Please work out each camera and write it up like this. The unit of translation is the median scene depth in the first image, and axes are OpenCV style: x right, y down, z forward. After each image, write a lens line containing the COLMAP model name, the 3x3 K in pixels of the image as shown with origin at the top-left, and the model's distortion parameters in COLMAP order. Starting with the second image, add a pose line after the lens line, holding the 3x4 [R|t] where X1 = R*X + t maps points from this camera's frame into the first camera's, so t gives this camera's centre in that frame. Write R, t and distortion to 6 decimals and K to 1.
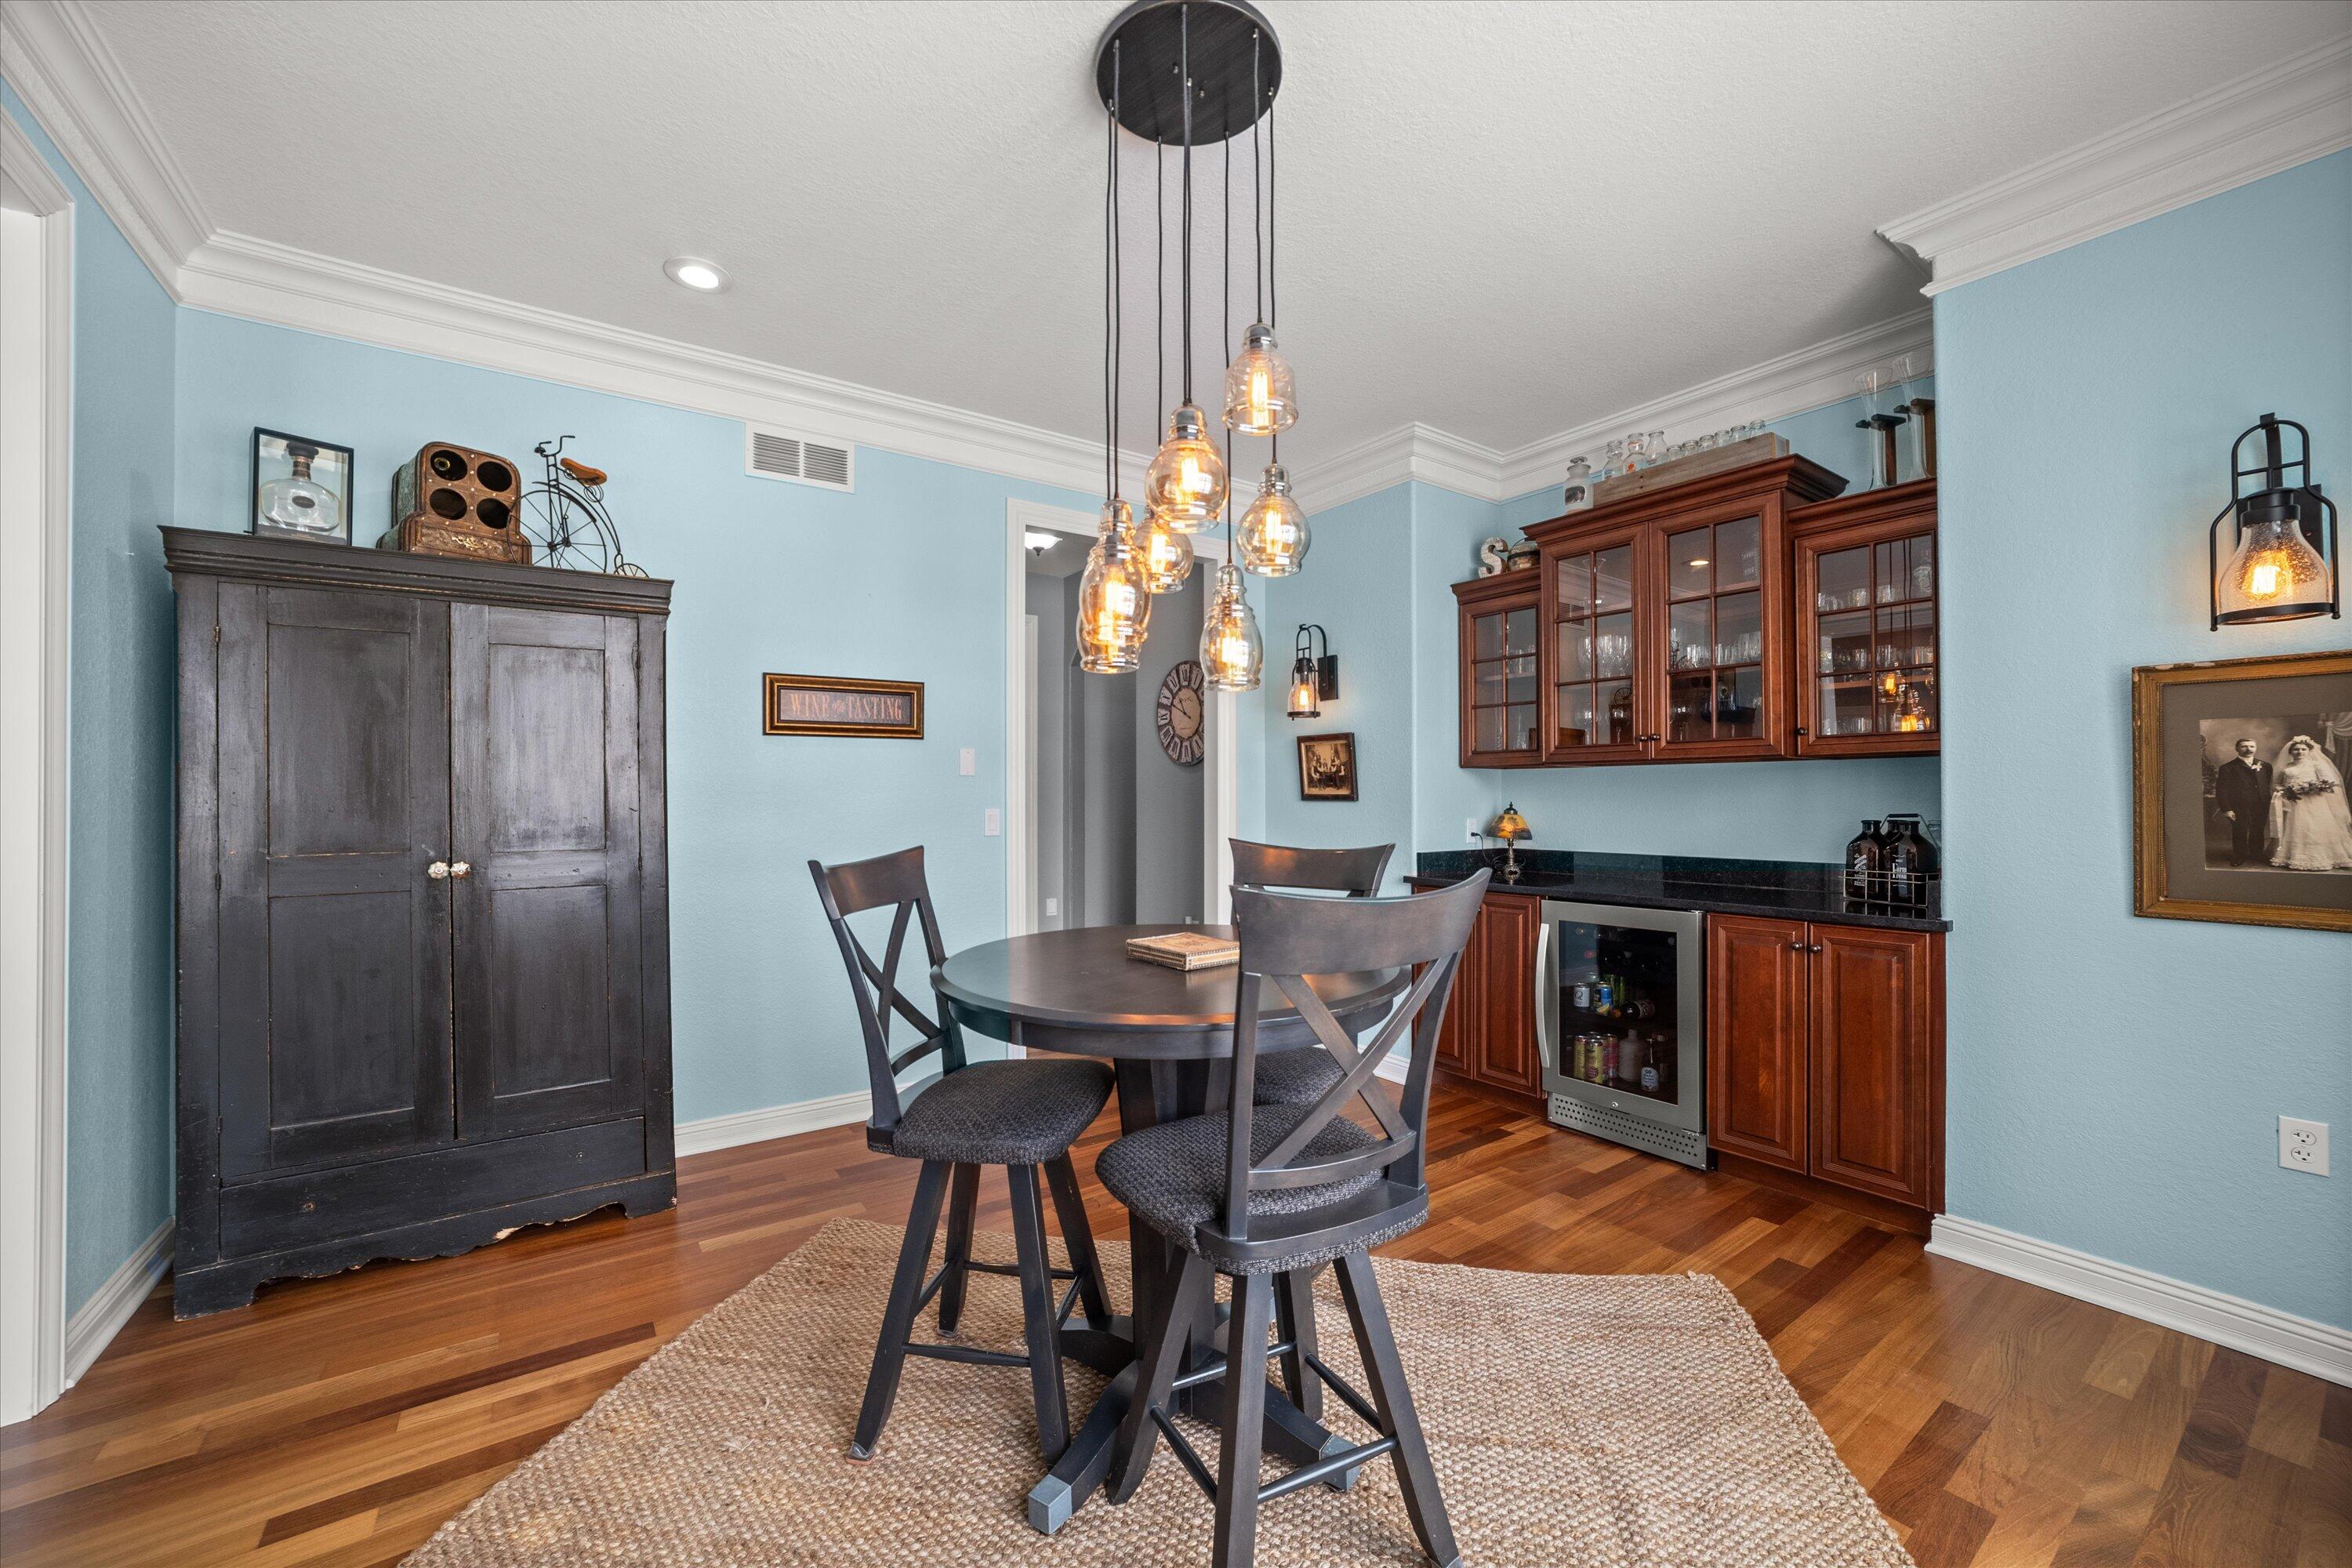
lens RADIAL K [[938.6, 0, 1185.9], [0, 938.6, 799.7], [0, 0, 1]] dist [-0.000217, 0.000004]
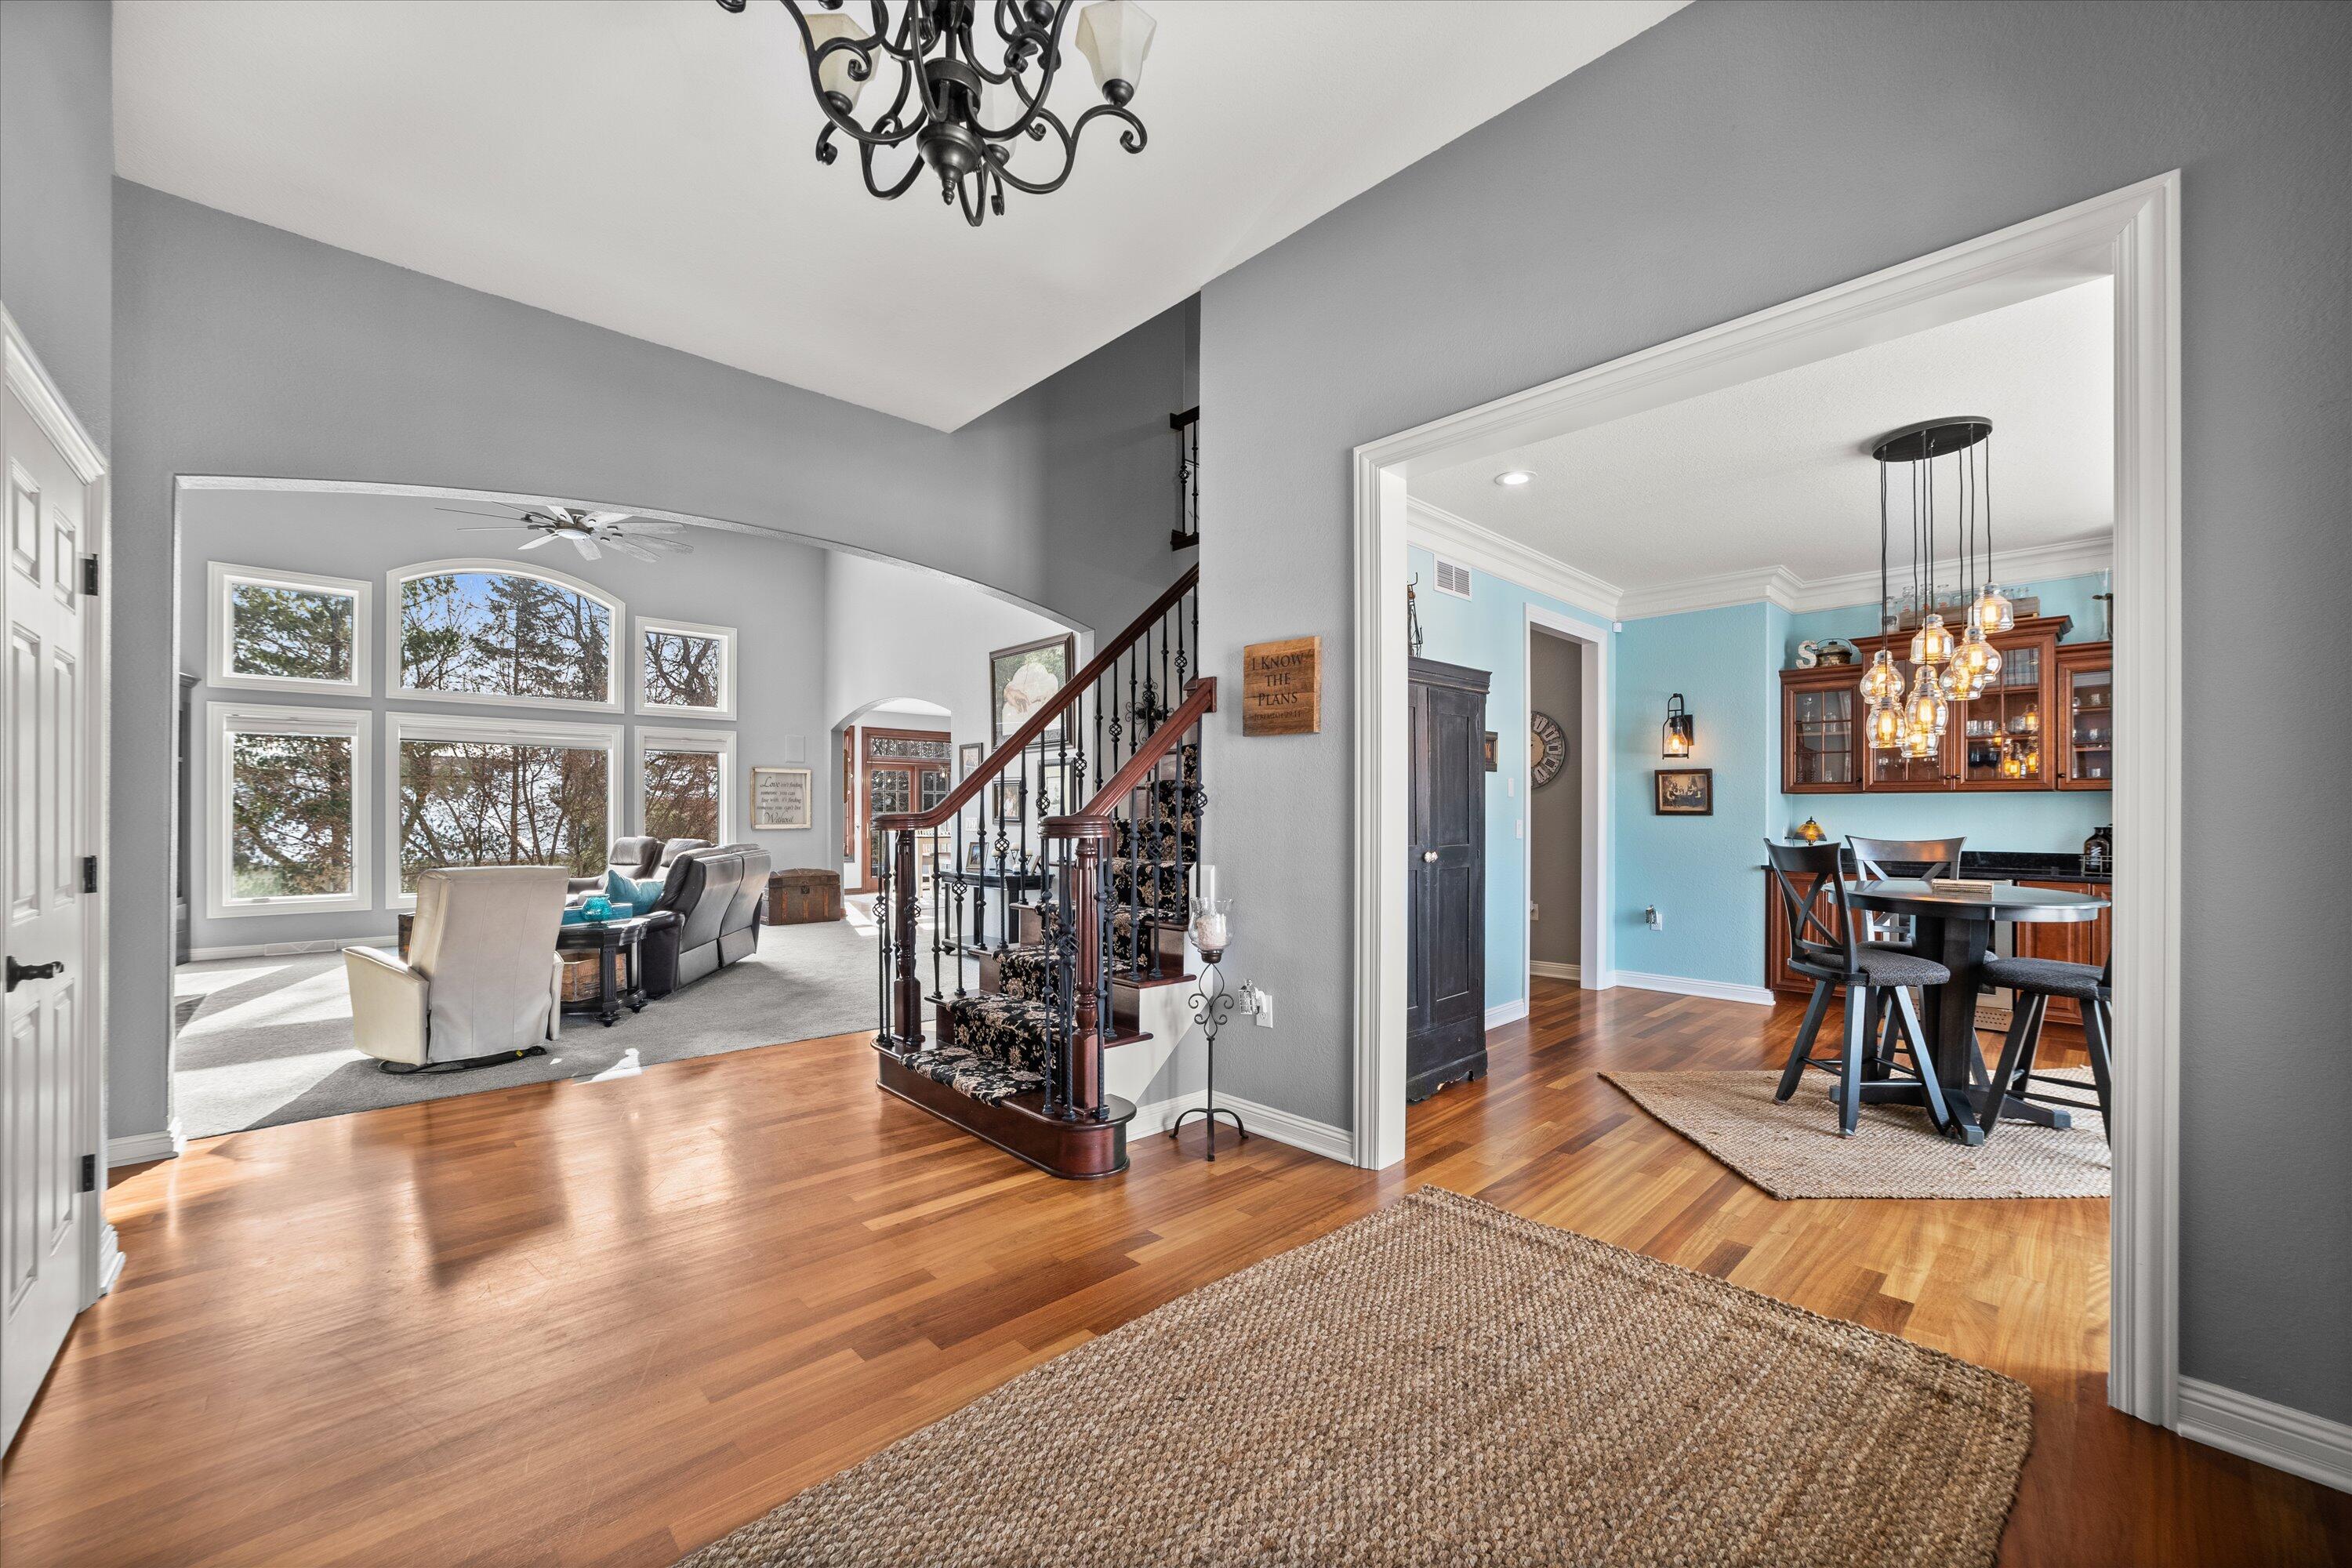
lens RADIAL K [[908.0, 0, 1248.8], [0, 908.0, 816.0], [0, 0, 1]] dist [-0.000247, 0.000039]
pose [[0.984236, 0.003879, 0.176817, -0.904555], [-0.004221, 0.999990, 0.001558, 0.003713], [-0.176809, -0.002280, 0.984243, -0.307249]]
